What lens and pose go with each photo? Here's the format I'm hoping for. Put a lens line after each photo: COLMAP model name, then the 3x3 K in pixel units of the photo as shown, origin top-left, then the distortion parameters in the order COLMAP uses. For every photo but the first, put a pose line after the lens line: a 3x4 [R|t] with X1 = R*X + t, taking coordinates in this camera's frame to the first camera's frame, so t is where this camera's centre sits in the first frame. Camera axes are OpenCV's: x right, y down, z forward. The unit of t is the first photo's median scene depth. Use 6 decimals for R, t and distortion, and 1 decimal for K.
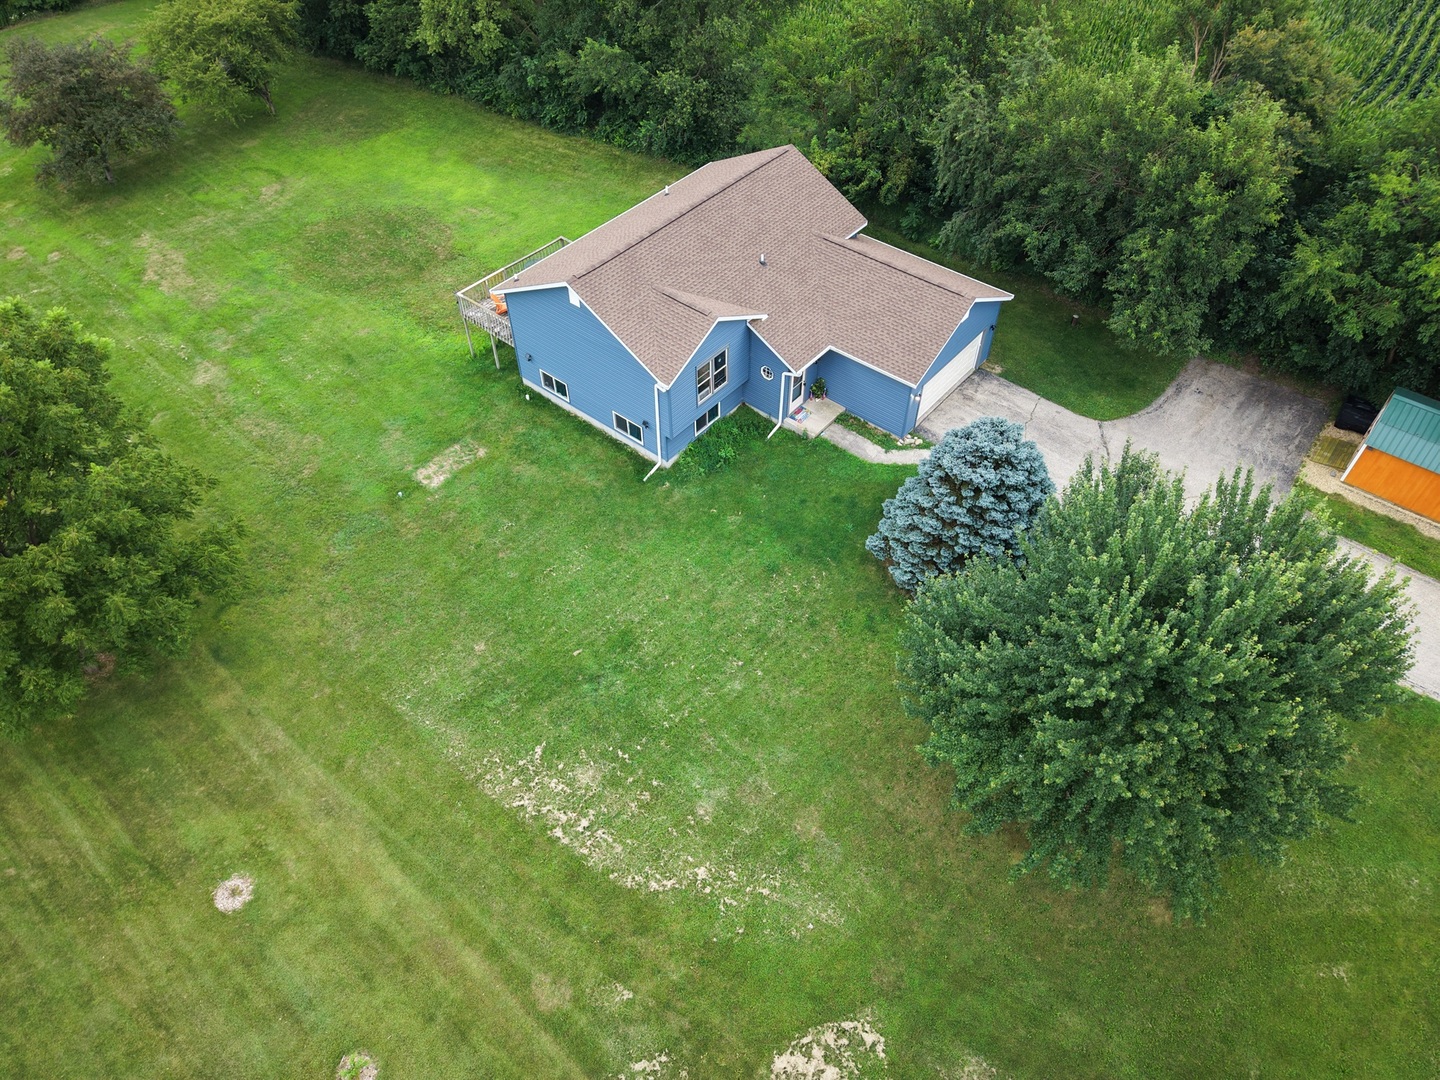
lens RADIAL K [[962.1, 0, 718.5], [0, 962.1, 539.9], [0, 0, 1]] dist [0.020434, -0.023091]
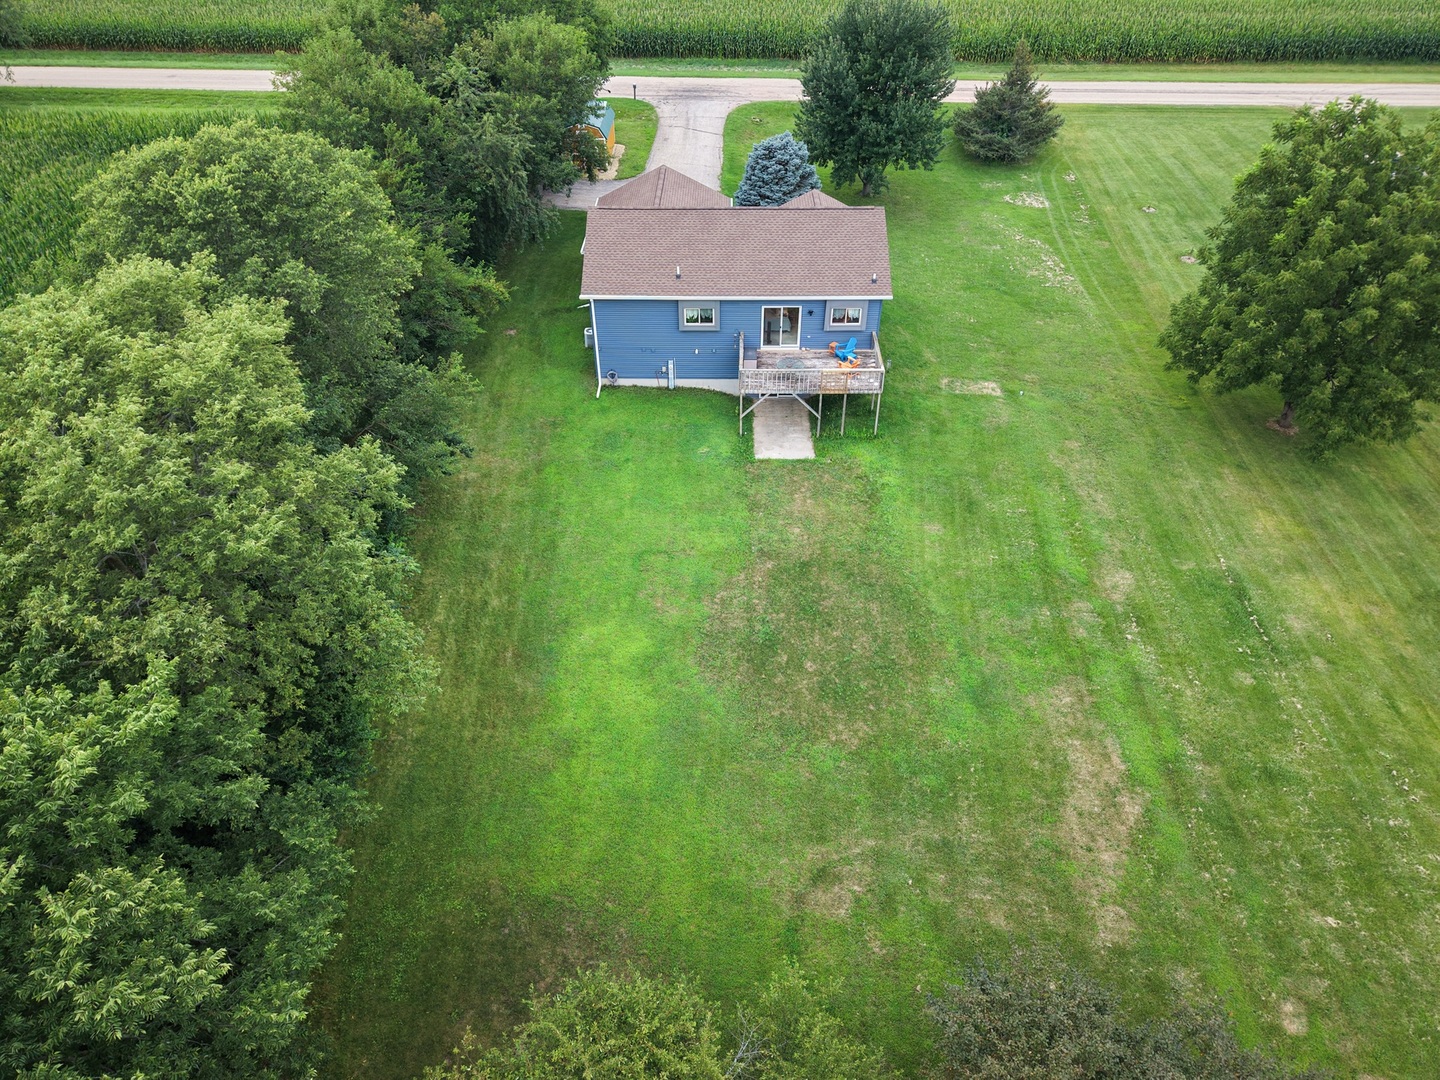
lens RADIAL K [[962.1, 0, 718.0], [0, 962.1, 541.1], [0, 0, 1]] dist [0.020434, -0.023091]
pose [[-0.627218, -0.481024, 0.612547, -0.922532], [0.587814, 0.223599, 0.777482, -1.170432], [-0.510952, 0.847714, 0.142508, 1.179924]]
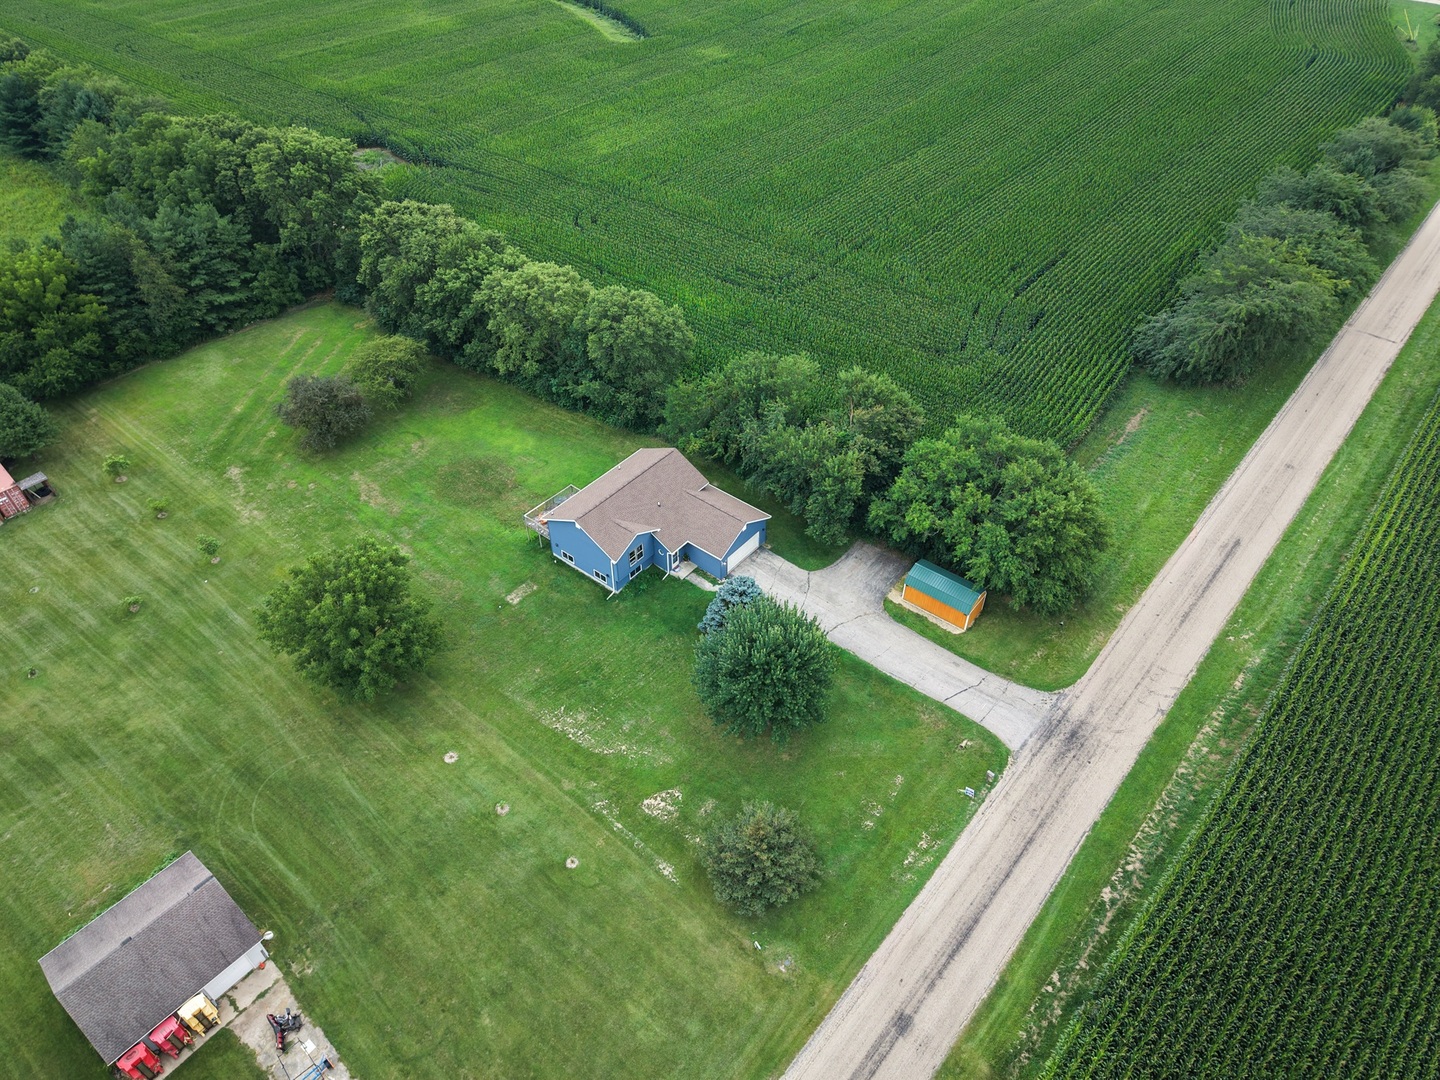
lens RADIAL K [[962.1, 0, 728.1], [0, 962.1, 533.1], [0, 0, 1]] dist [0.020434, -0.023091]
pose [[0.999828, -0.008376, 0.016532, 0.173236], [0.010029, 0.994674, -0.102578, 0.017462], [-0.015584, 0.102726, 0.994588, -1.289643]]
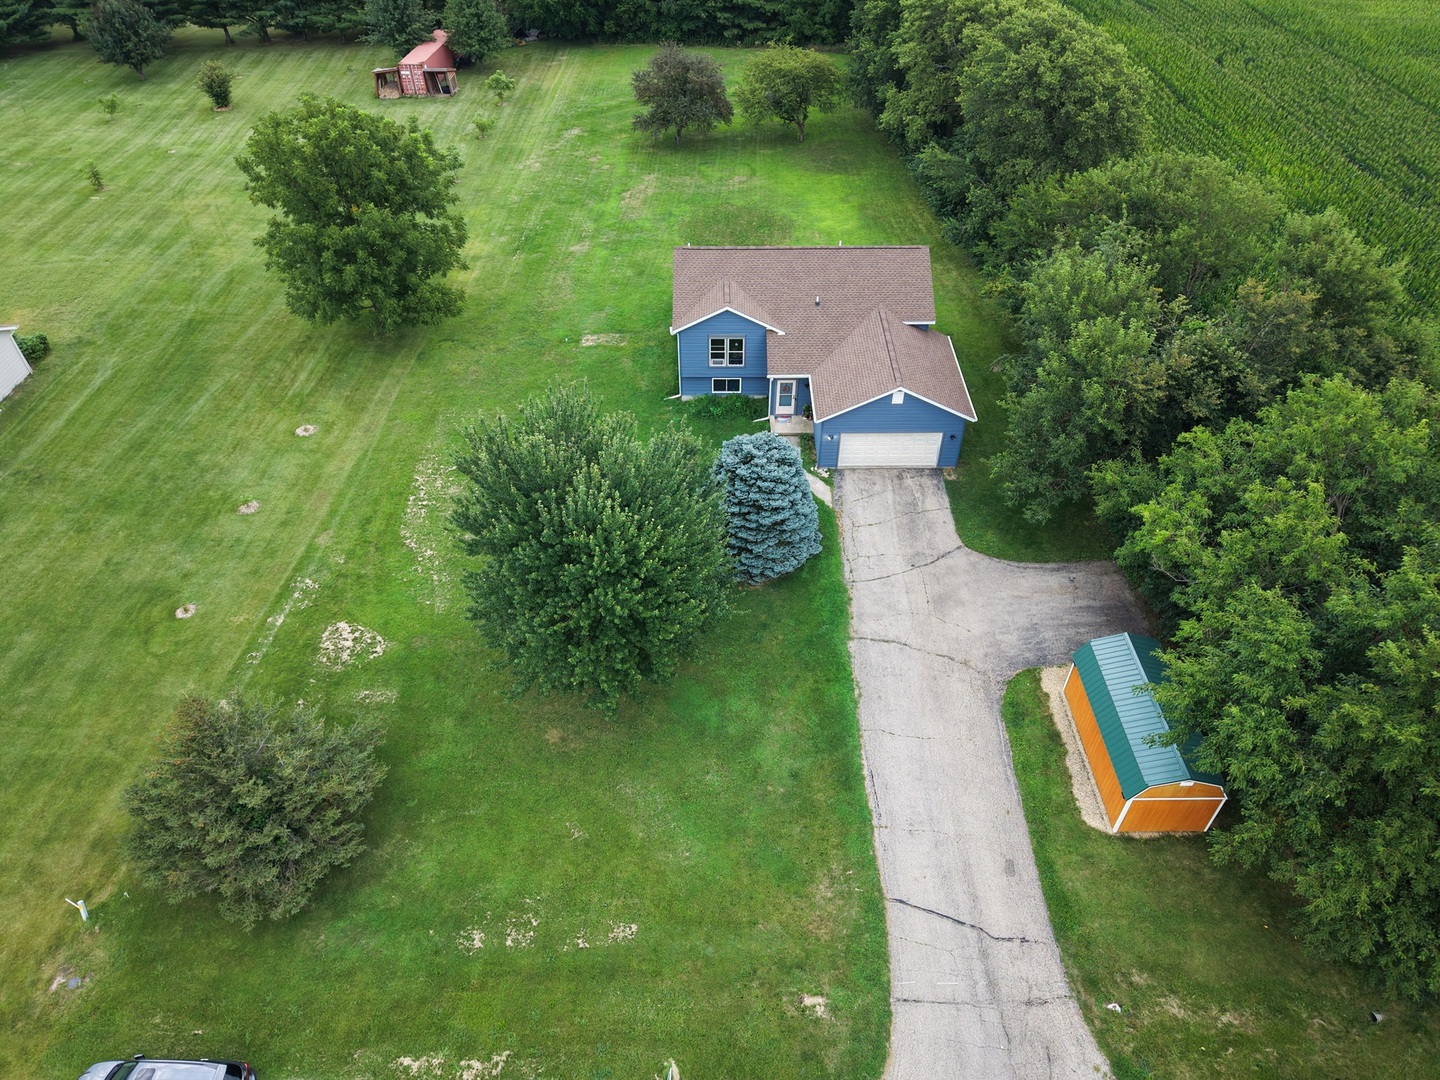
lens RADIAL K [[962.1, 0, 725.6], [0, 962.1, 548.2], [0, 0, 1]] dist [0.020434, -0.023091]
pose [[0.643106, 0.522228, -0.560083, 0.871725], [-0.572182, 0.813786, 0.101785, -0.078667], [0.508943, 0.255011, 0.822160, -0.052490]]
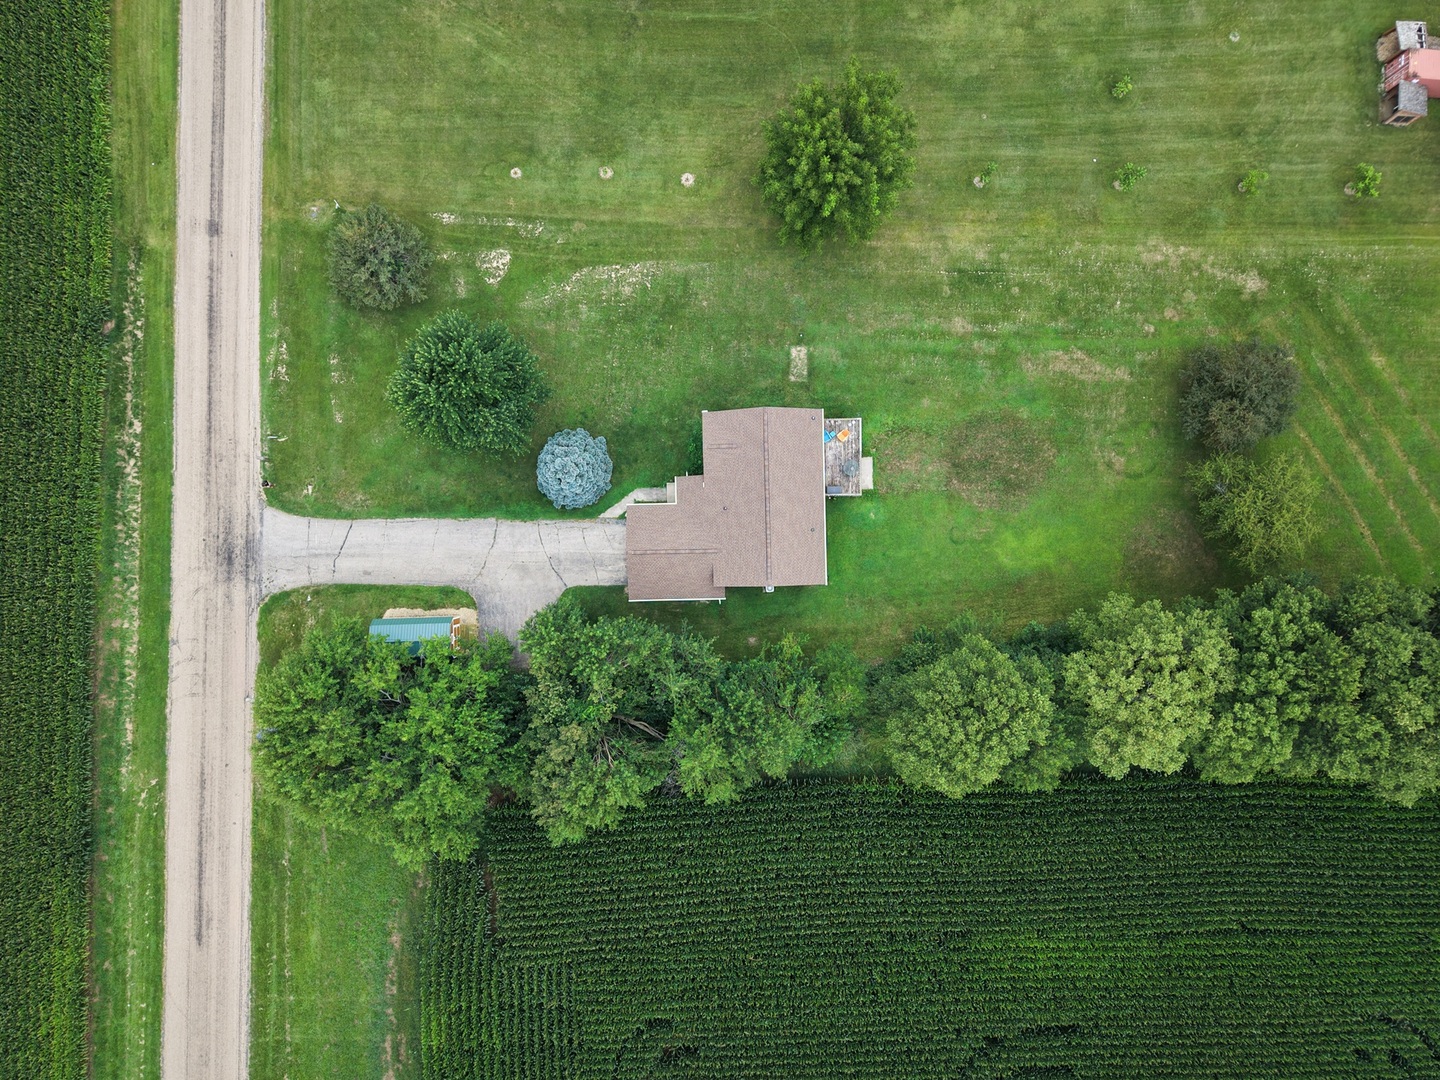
lens RADIAL K [[962.1, 0, 723.1], [0, 962.1, 539.5], [0, 0, 1]] dist [0.020434, -0.023091]
pose [[-0.757101, 0.653289, -0.003501, 0.094310], [-0.489766, -0.564032, 0.664829, -1.600449], [0.432351, 0.505057, 0.746988, -0.406218]]
